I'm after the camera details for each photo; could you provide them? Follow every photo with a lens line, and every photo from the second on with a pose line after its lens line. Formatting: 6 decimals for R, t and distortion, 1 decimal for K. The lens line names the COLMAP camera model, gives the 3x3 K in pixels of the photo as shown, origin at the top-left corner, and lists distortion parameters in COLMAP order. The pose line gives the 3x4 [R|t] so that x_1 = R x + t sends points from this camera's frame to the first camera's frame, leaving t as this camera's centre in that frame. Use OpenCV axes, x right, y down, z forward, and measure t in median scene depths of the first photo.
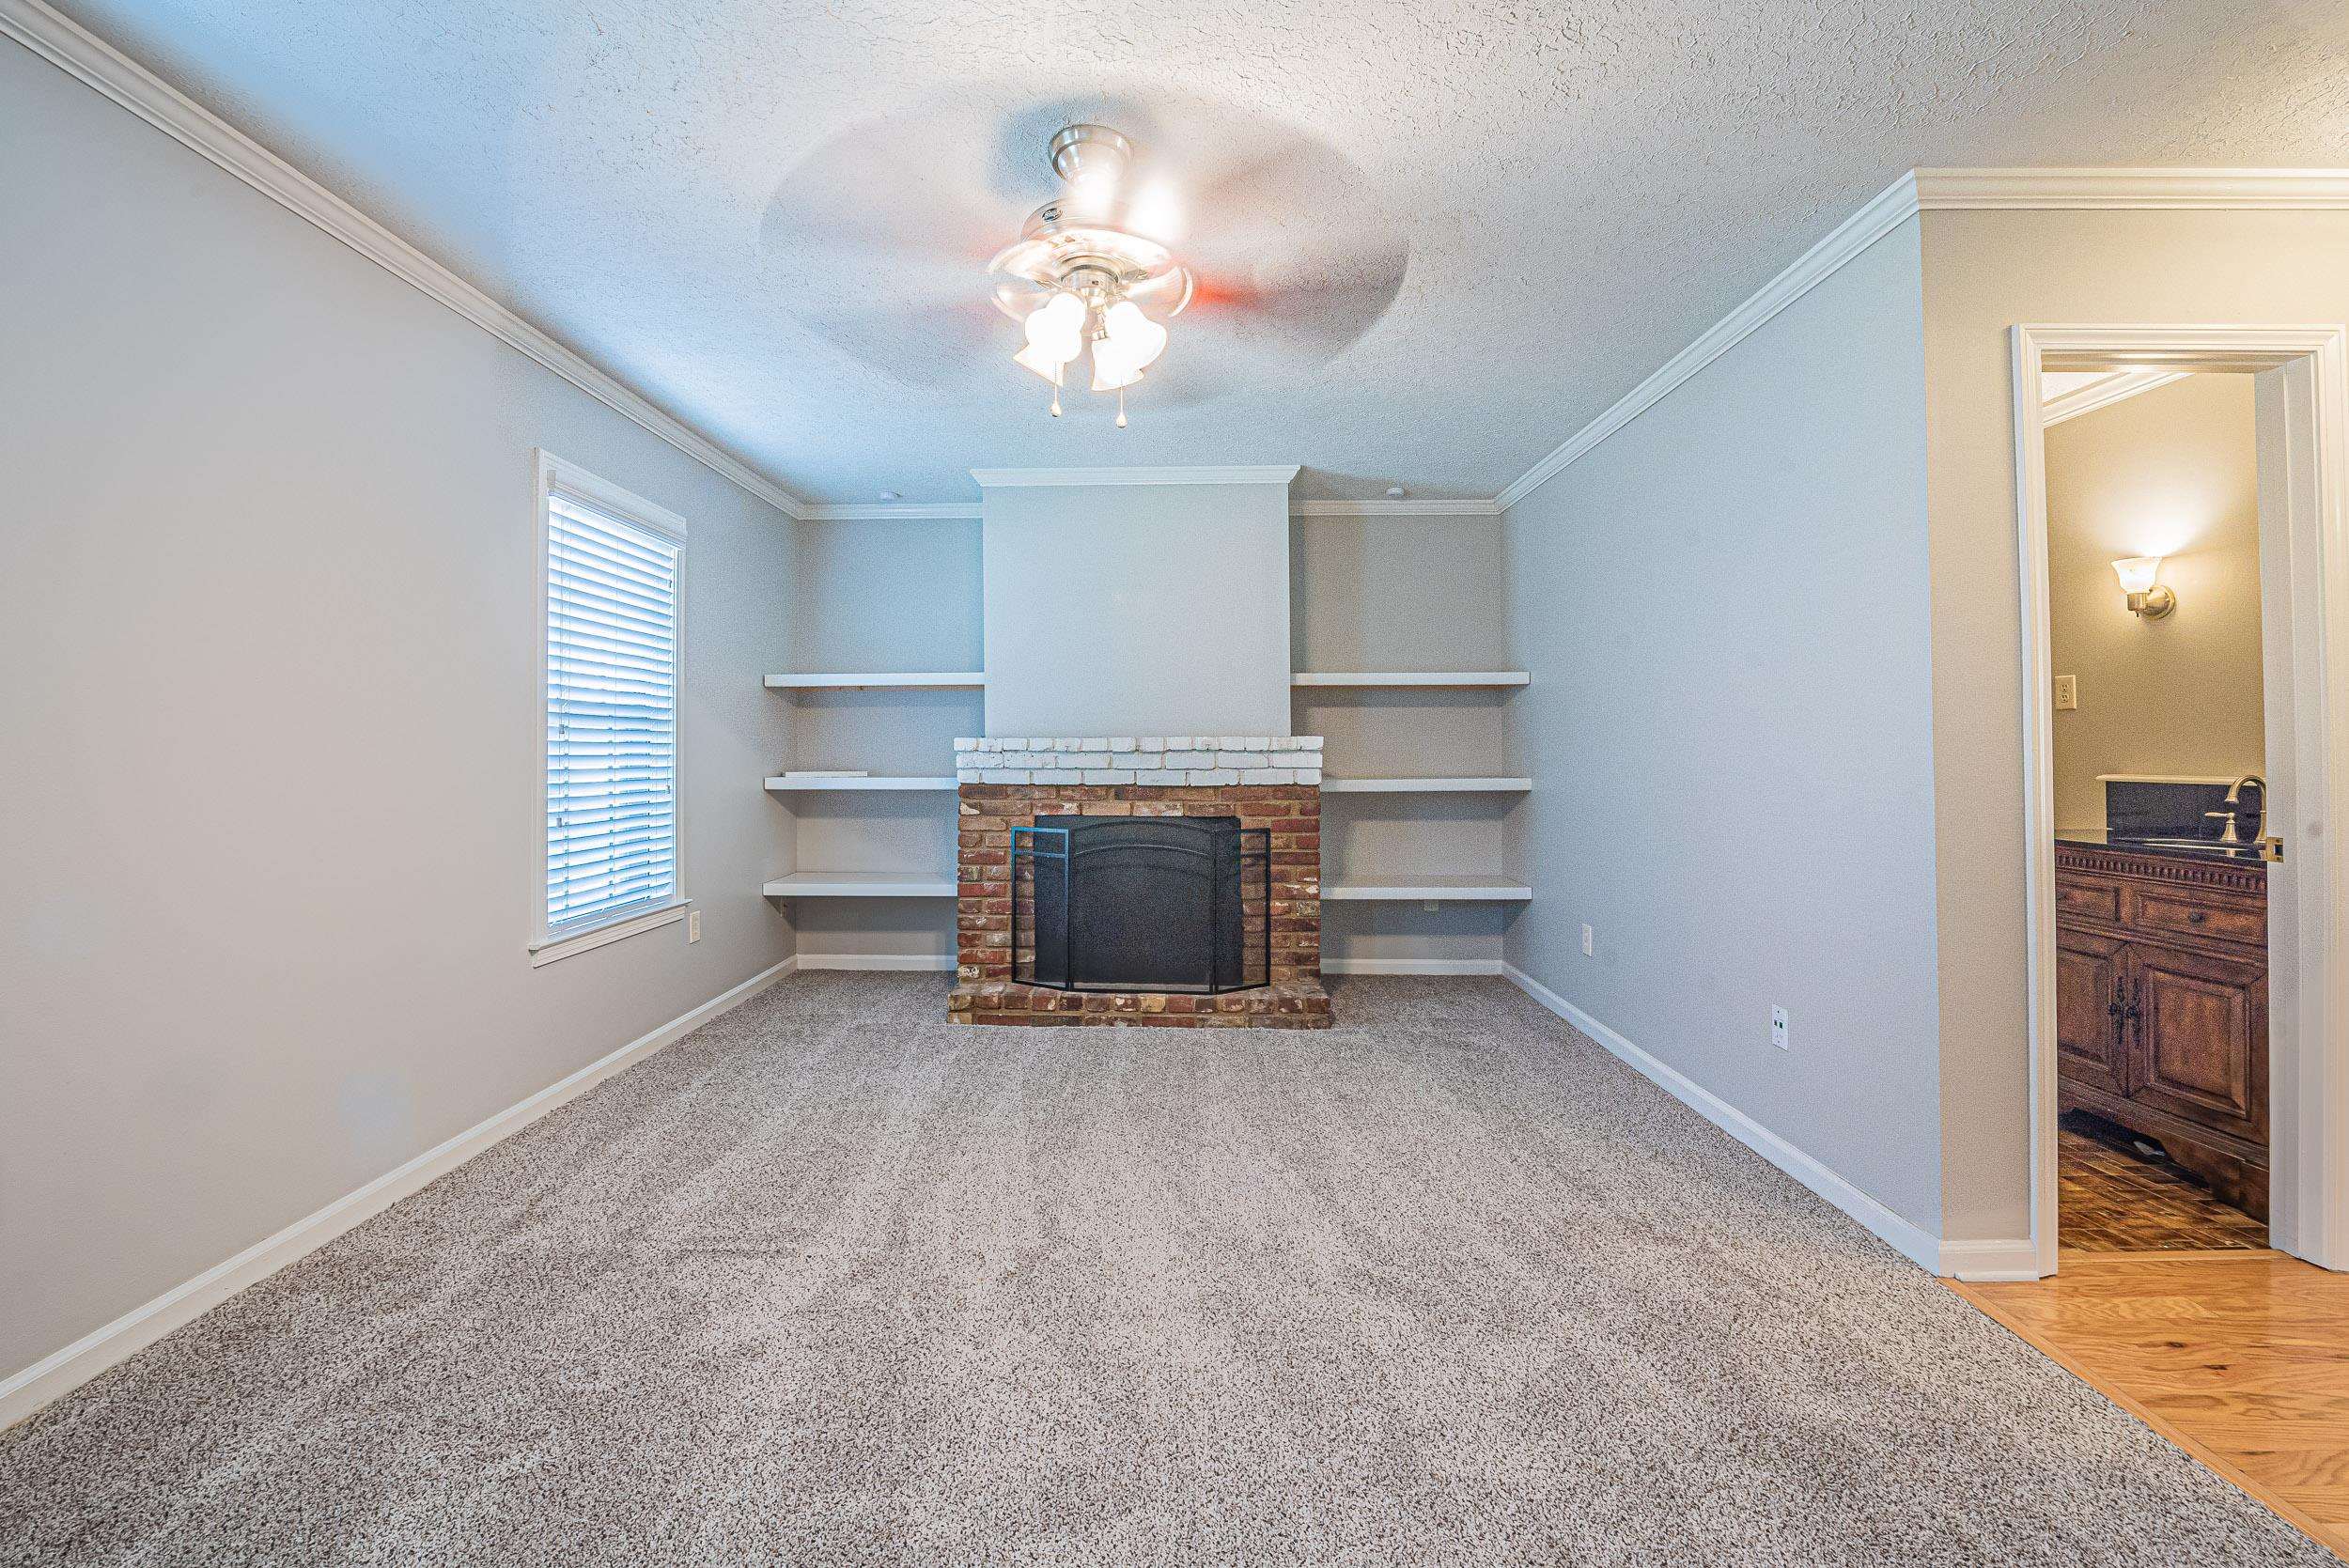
lens RADIAL K [[955.9, 0, 1162.0], [0, 955.9, 733.5], [0, 0, 1]] dist [-0.013815, -0.000825]
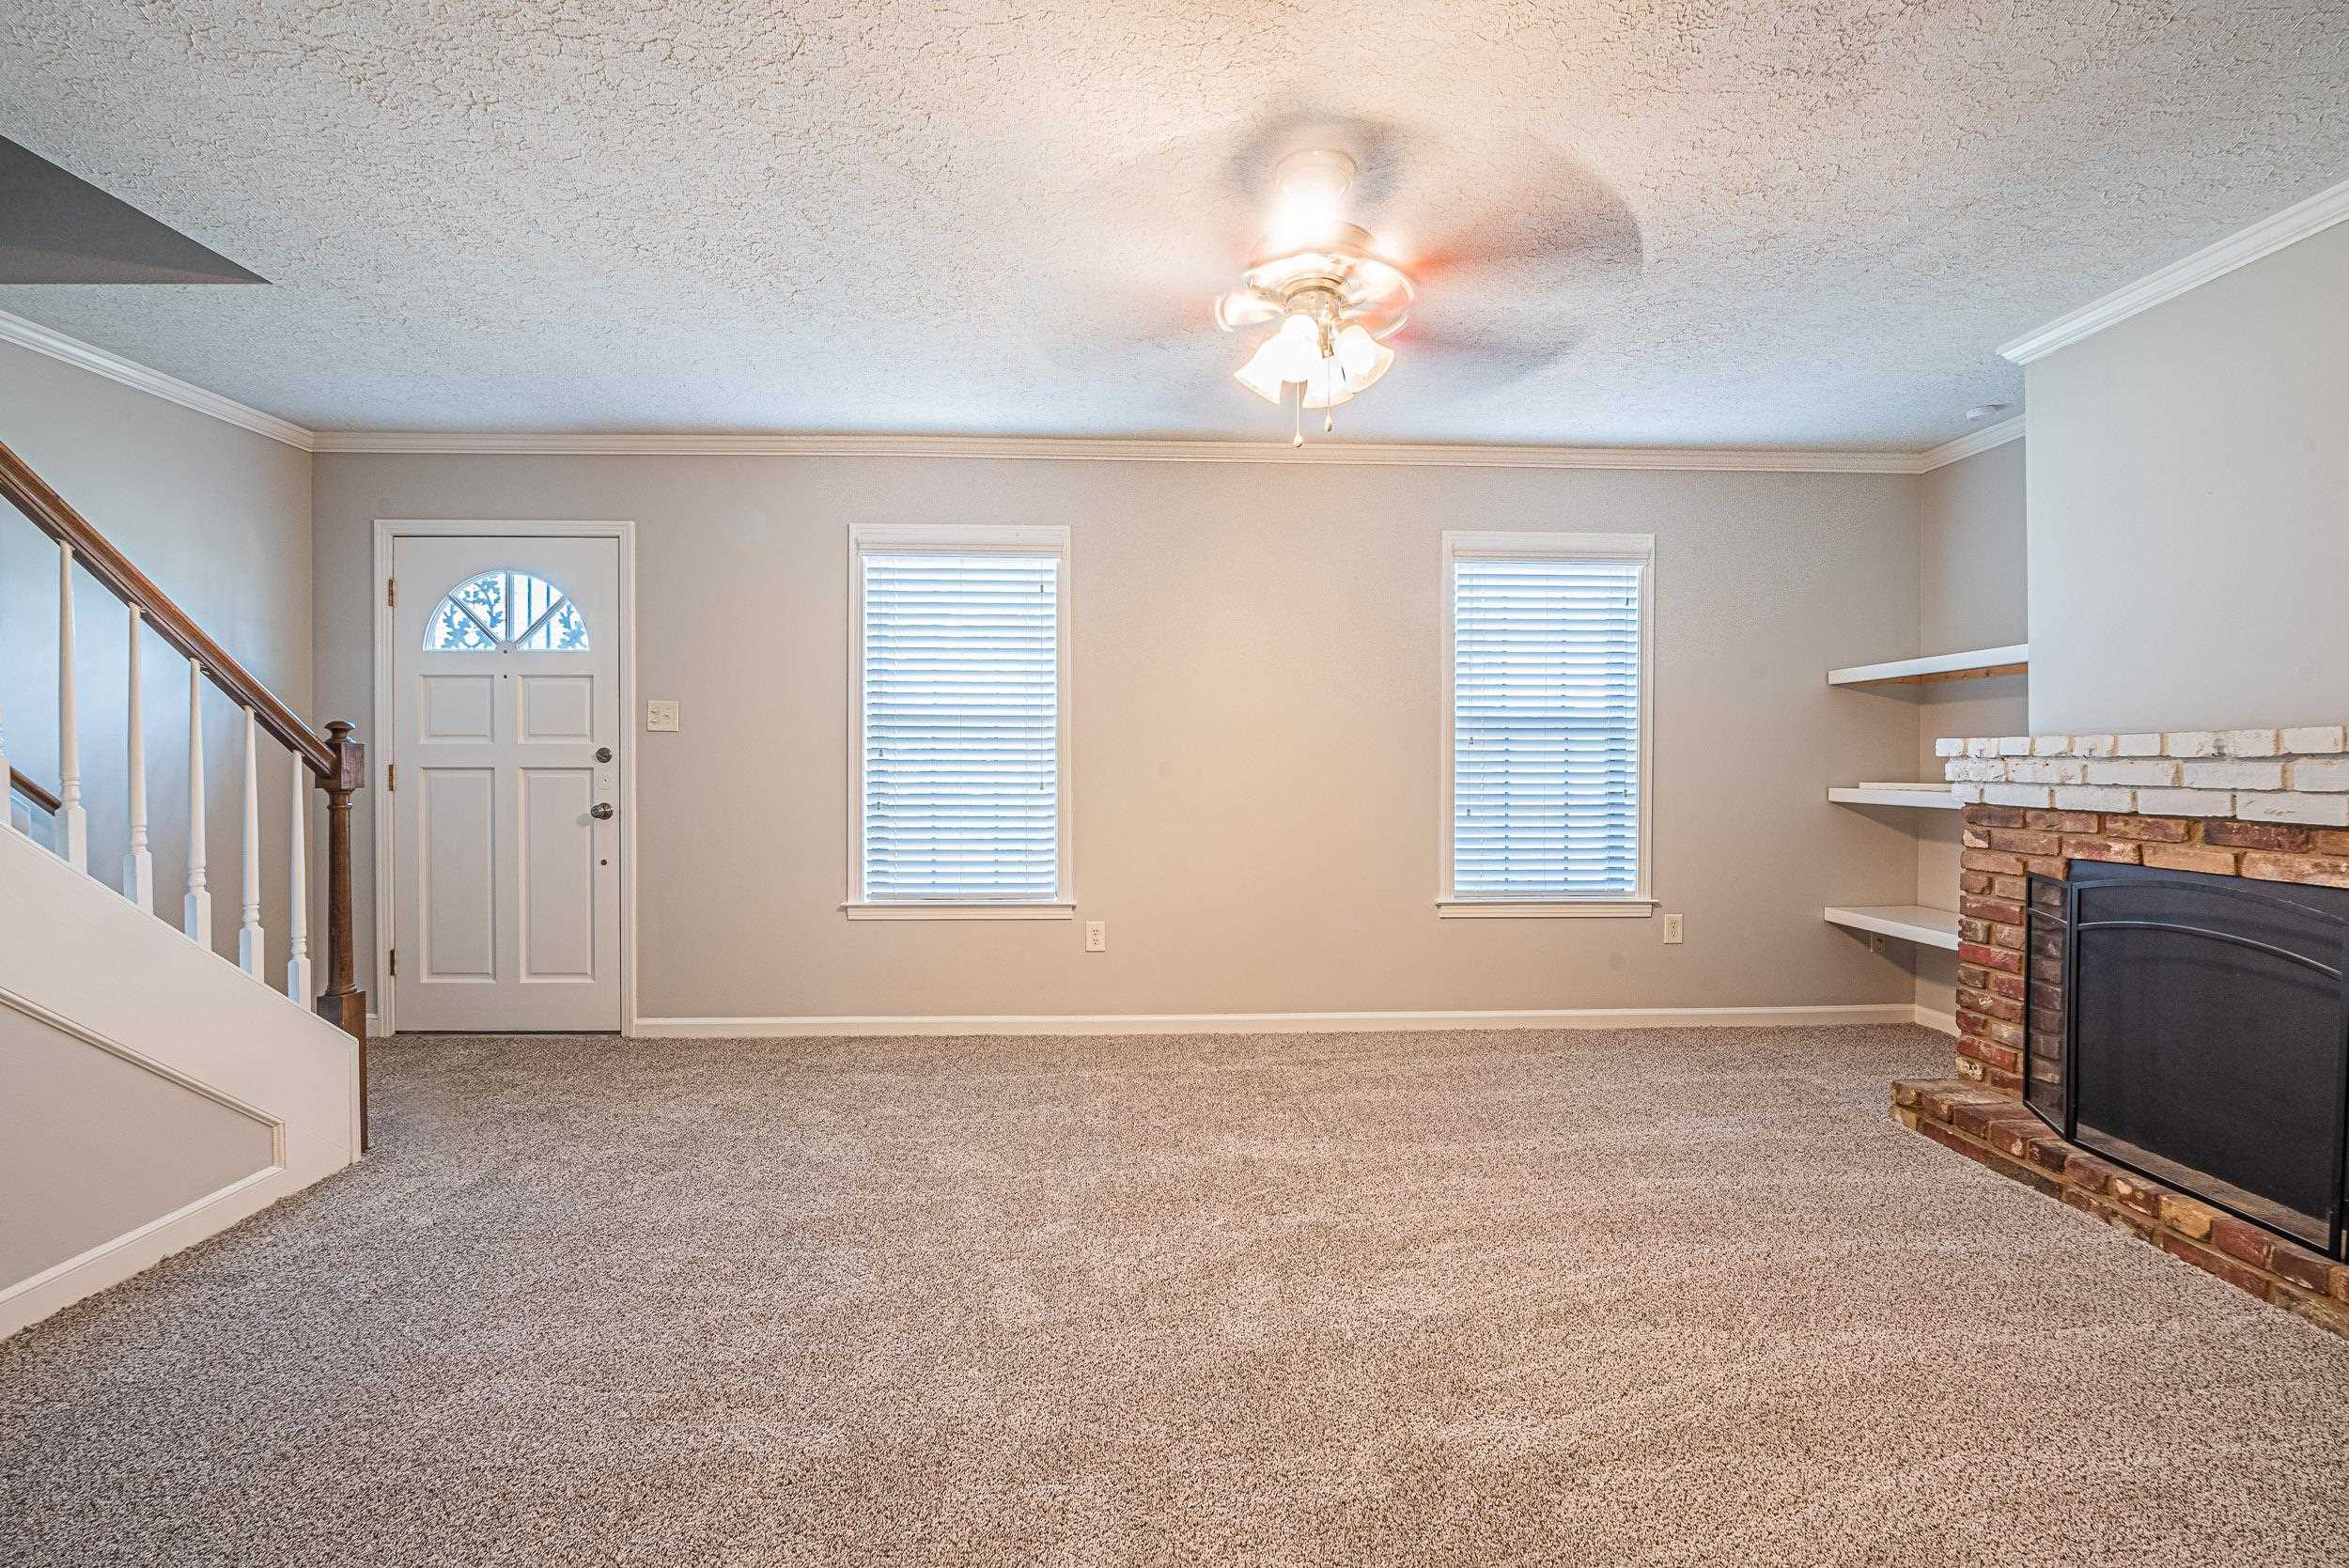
lens RADIAL K [[955.9, 0, 1181.2], [0, 955.9, 767.5], [0, 0, 1]] dist [-0.013815, -0.000825]
pose [[0.066977, 0.007854, -0.997724, 0.460406], [0.017973, 0.999797, 0.009077, 0.009366], [0.997593, -0.018540, 0.066822, 0.375412]]
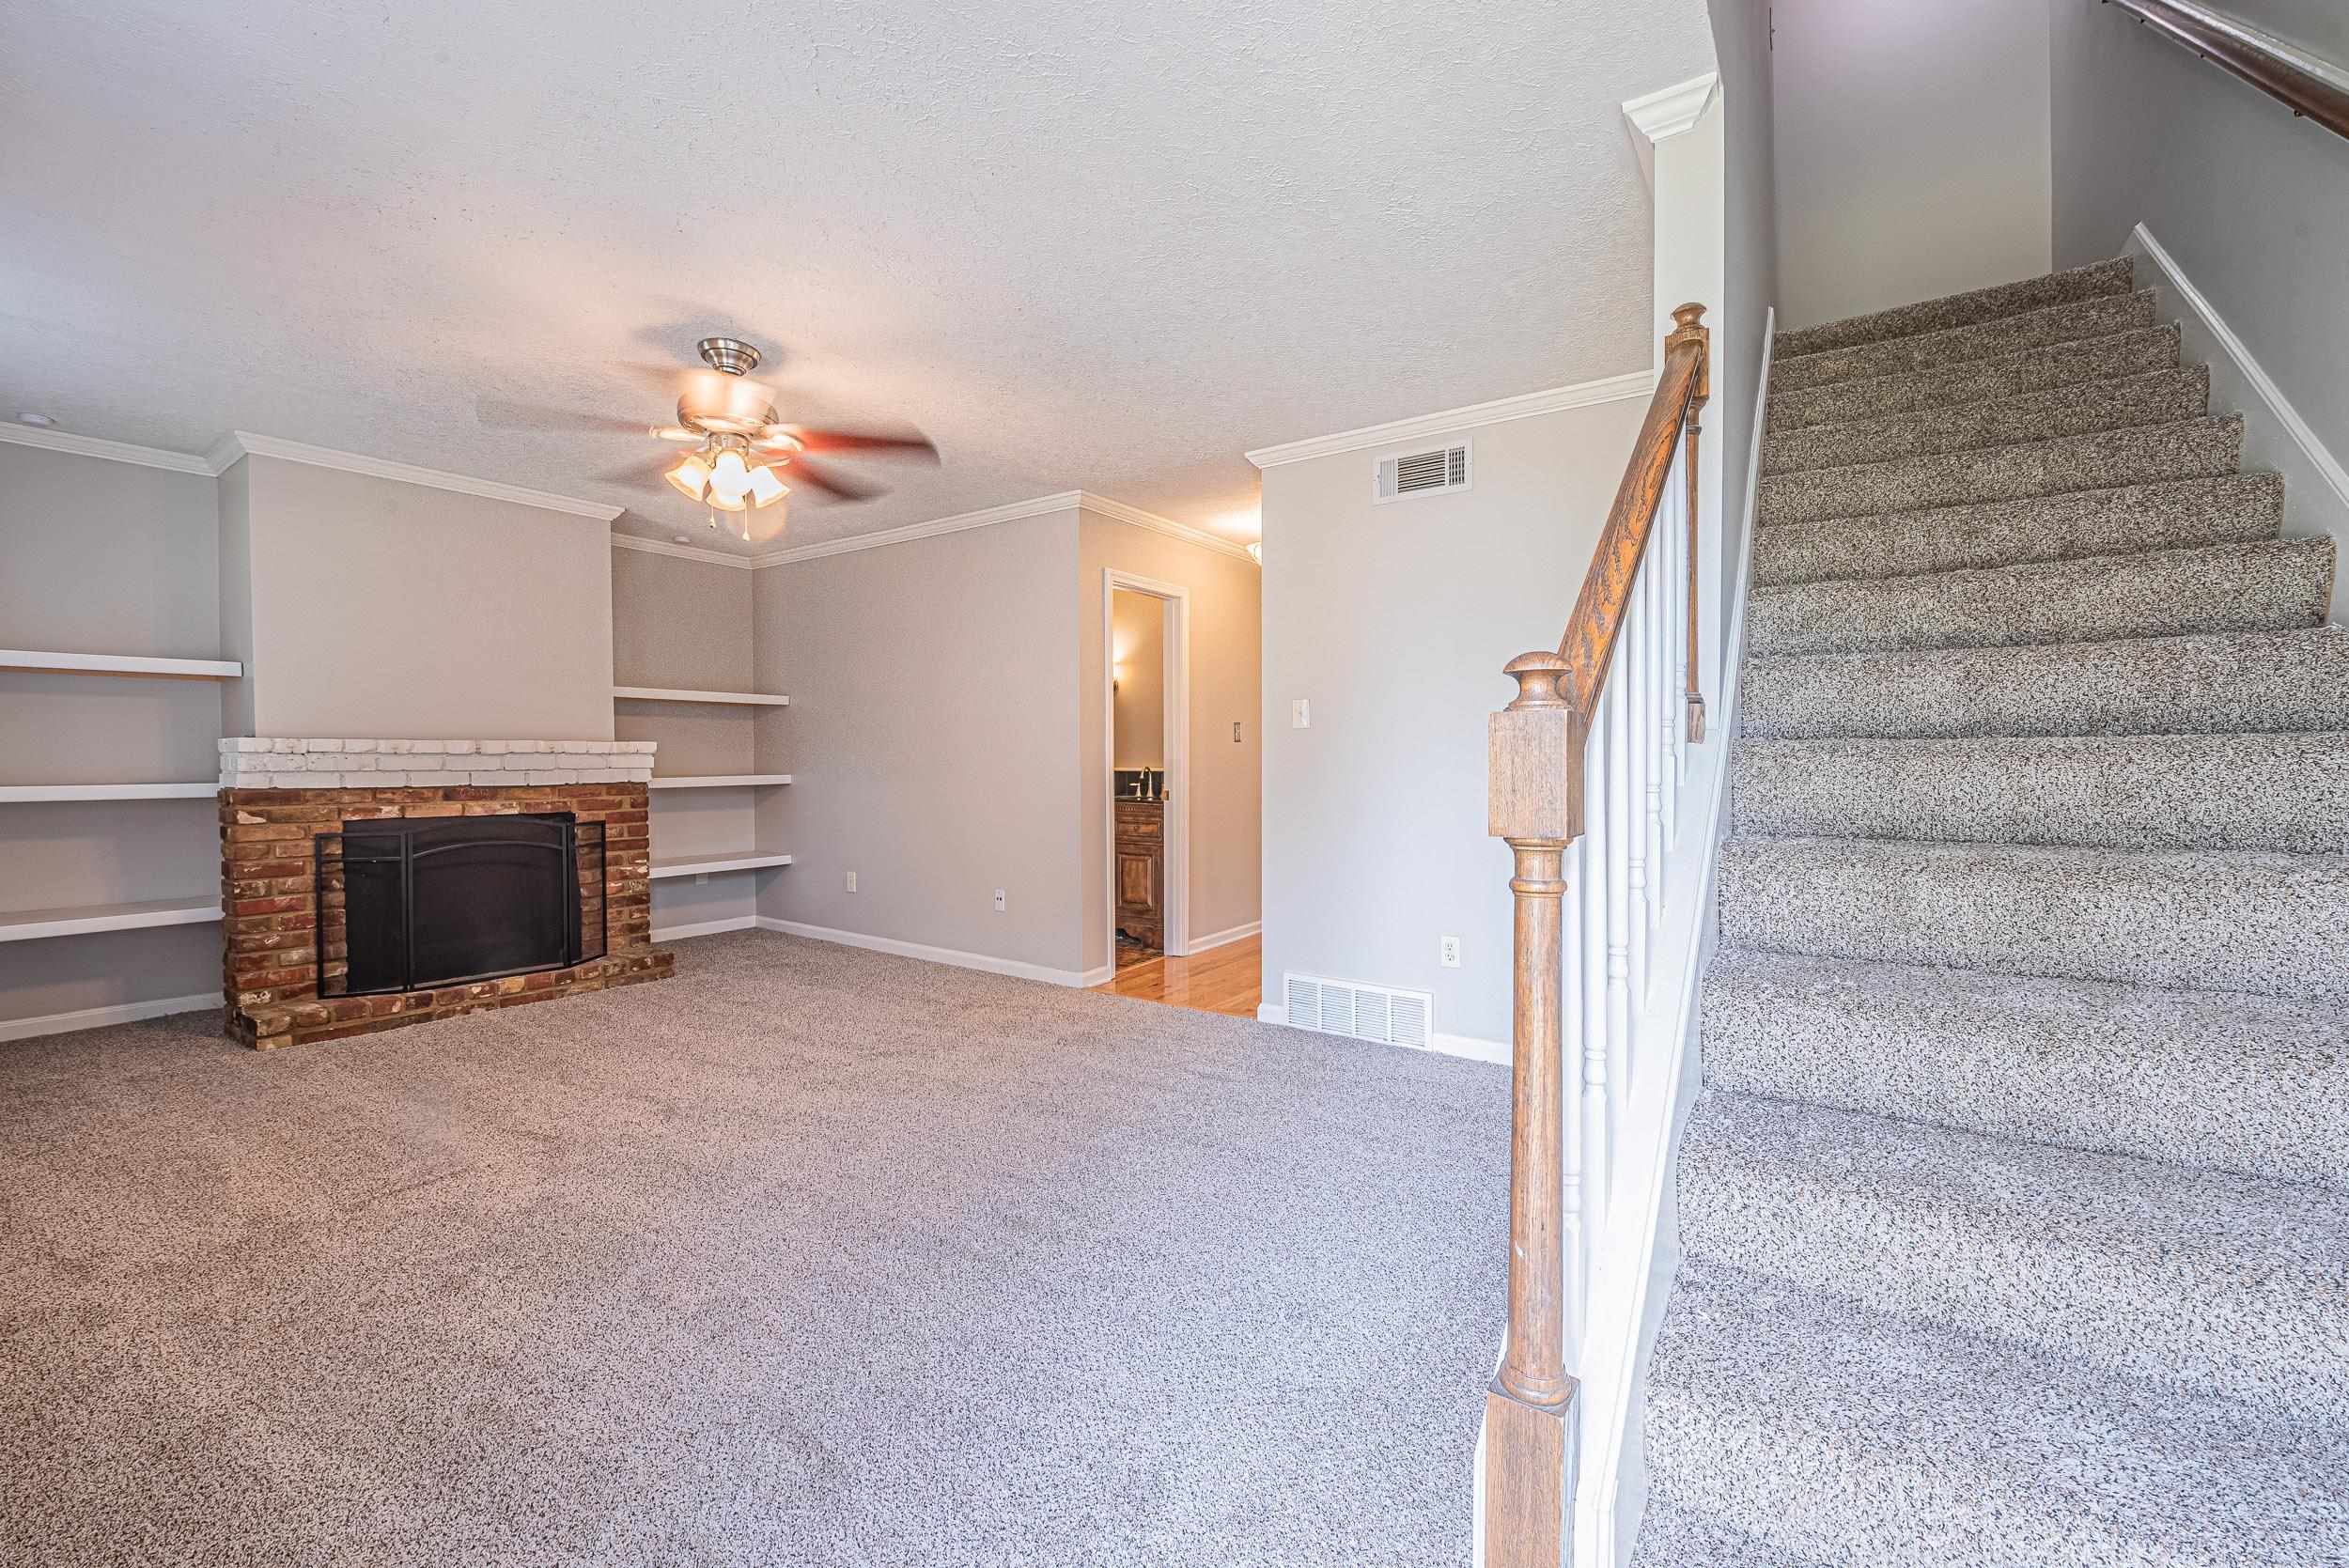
lens RADIAL K [[955.9, 0, 1187.9], [0, 955.9, 765.4], [0, 0, 1]] dist [-0.013815, -0.000825]
pose [[0.535902, -0.006687, 0.844253, -0.481535], [-0.019406, 0.999607, 0.020236, -0.004404], [-0.844057, -0.027228, 0.535562, -0.211315]]
